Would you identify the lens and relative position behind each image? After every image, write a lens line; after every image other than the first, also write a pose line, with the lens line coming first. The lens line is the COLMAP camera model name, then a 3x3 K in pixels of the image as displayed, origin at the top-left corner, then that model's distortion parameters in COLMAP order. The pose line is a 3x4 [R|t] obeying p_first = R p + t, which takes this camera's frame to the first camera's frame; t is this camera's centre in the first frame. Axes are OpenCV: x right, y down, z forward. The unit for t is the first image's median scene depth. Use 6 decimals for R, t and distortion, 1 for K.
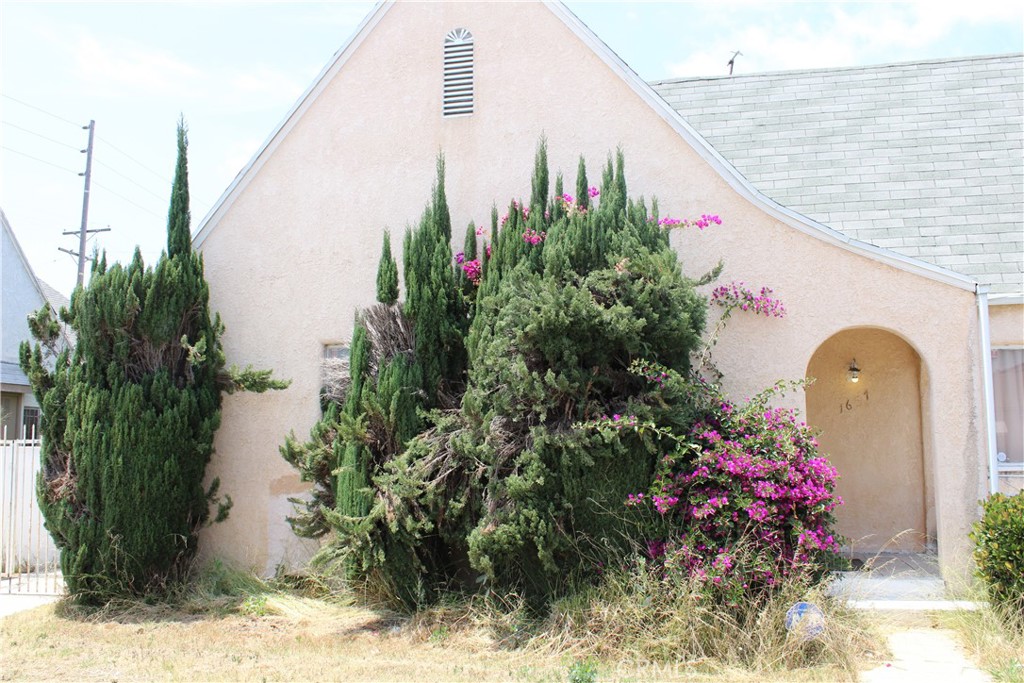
lens RADIAL K [[934.0, 0, 519.3], [0, 934.0, 343.5], [0, 0, 1]] dist [-0.079217, 0.000000]
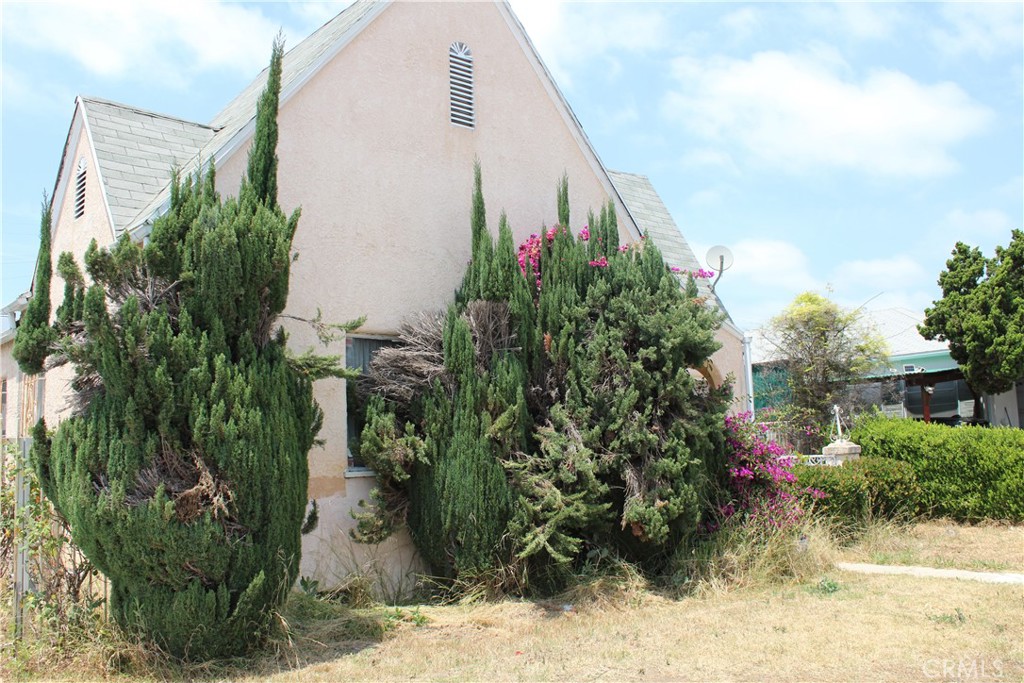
lens RADIAL K [[934.0, 0, 511.5], [0, 934.0, 340.9], [0, 0, 1]] dist [-0.079217, 0.000000]
pose [[0.576835, 0.086893, 0.812226, -0.896863], [-0.062121, 0.996113, -0.062448, 0.059781], [-0.814495, -0.014434, 0.579991, 0.359332]]
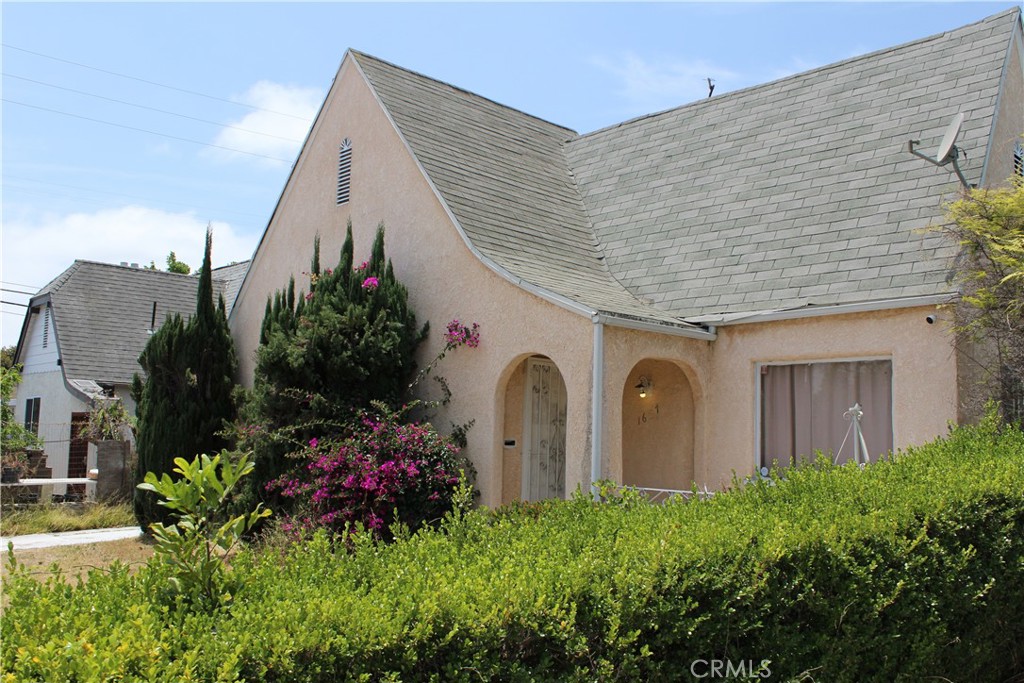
lens RADIAL K [[934.0, 0, 509.6], [0, 934.0, 339.6], [0, 0, 1]] dist [-0.079217, 0.000000]
pose [[0.834091, -0.032650, -0.550660, 0.926958], [0.032915, 0.999414, -0.009401, -0.023917], [0.550644, -0.010284, 0.834677, -0.015961]]
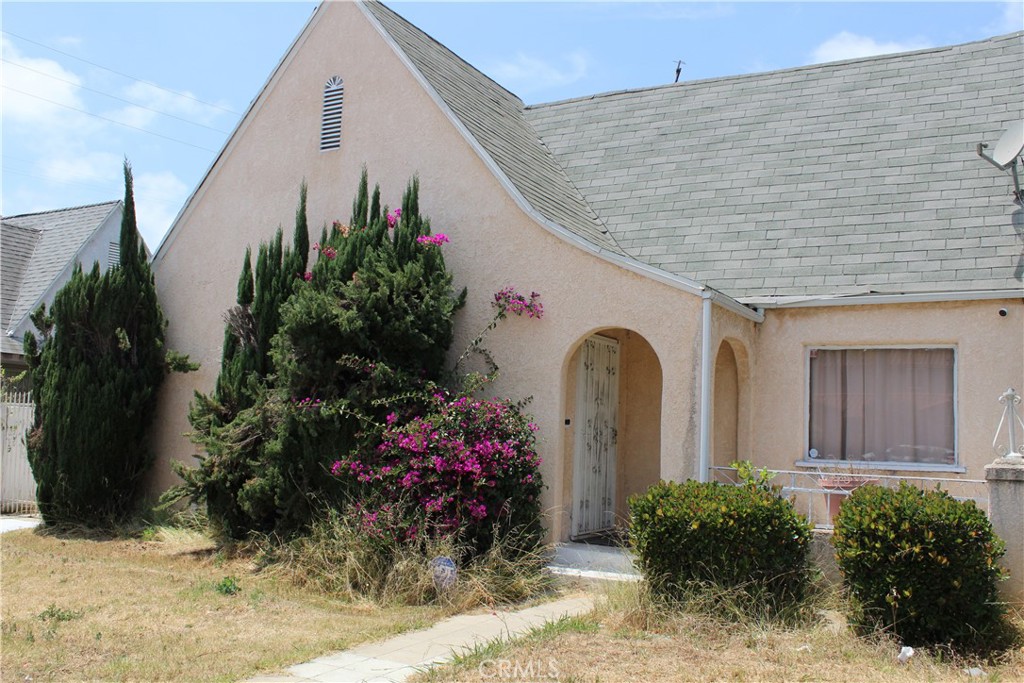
lens RADIAL K [[934.0, 0, 509.6], [0, 934.0, 341.4], [0, 0, 1]] dist [-0.079217, 0.000000]
pose [[0.960743, 0.015596, -0.277002, 0.520438], [-0.011551, 0.999802, 0.016226, -0.016971], [0.277200, -0.012390, 0.960732, -0.109099]]
